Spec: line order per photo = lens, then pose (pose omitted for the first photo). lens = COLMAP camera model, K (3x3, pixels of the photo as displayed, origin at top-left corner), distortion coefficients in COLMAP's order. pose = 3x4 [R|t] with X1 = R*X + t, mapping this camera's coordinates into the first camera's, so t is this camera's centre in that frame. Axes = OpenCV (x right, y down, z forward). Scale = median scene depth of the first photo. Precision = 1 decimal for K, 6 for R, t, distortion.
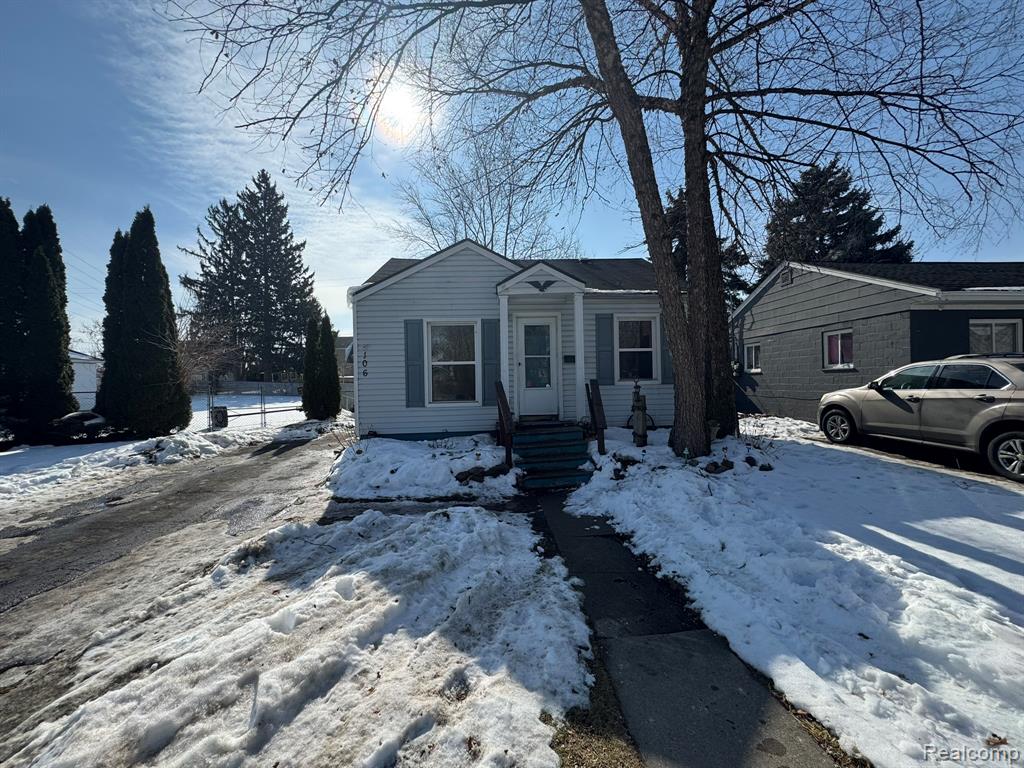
lens RADIAL K [[408.1, 0, 502.3], [0, 408.1, 382.3], [0, 0, 1]] dist [-0.000524, -0.000184]
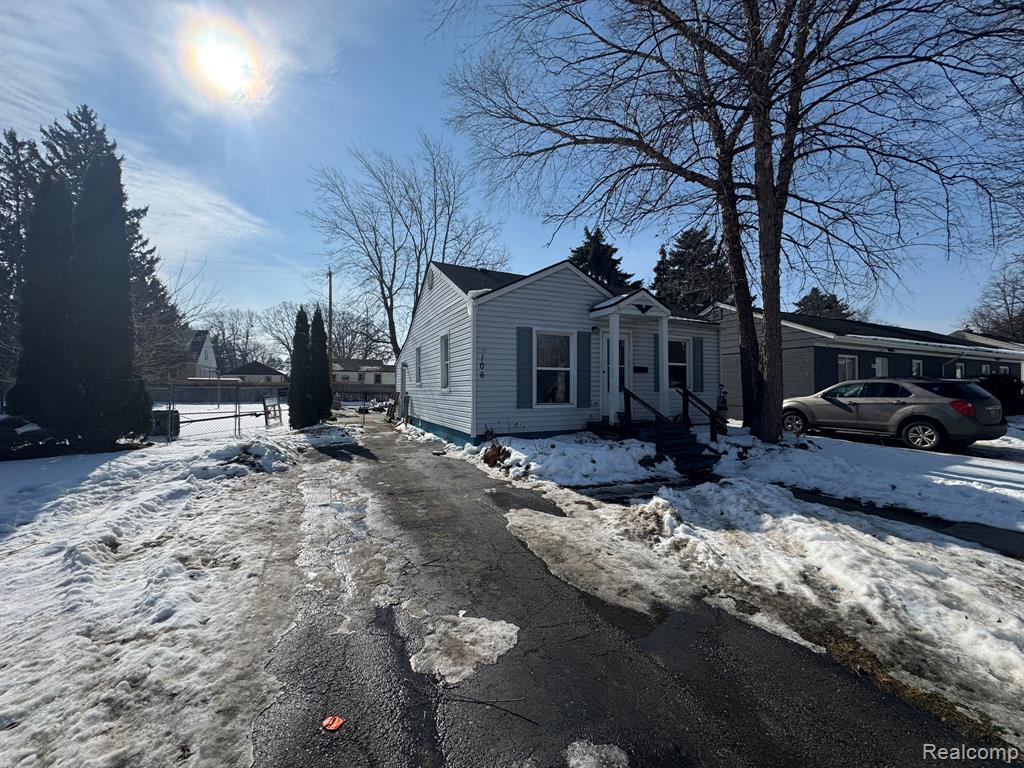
lens RADIAL K [[408.1, 0, 510.8], [0, 408.1, 383.1], [0, 0, 1]] dist [-0.000524, -0.000184]
pose [[0.930571, 0.027524, 0.365075, -0.650830], [-0.020034, 0.999504, -0.024291, 0.021669], [-0.365563, 0.015291, 0.930661, 0.008945]]
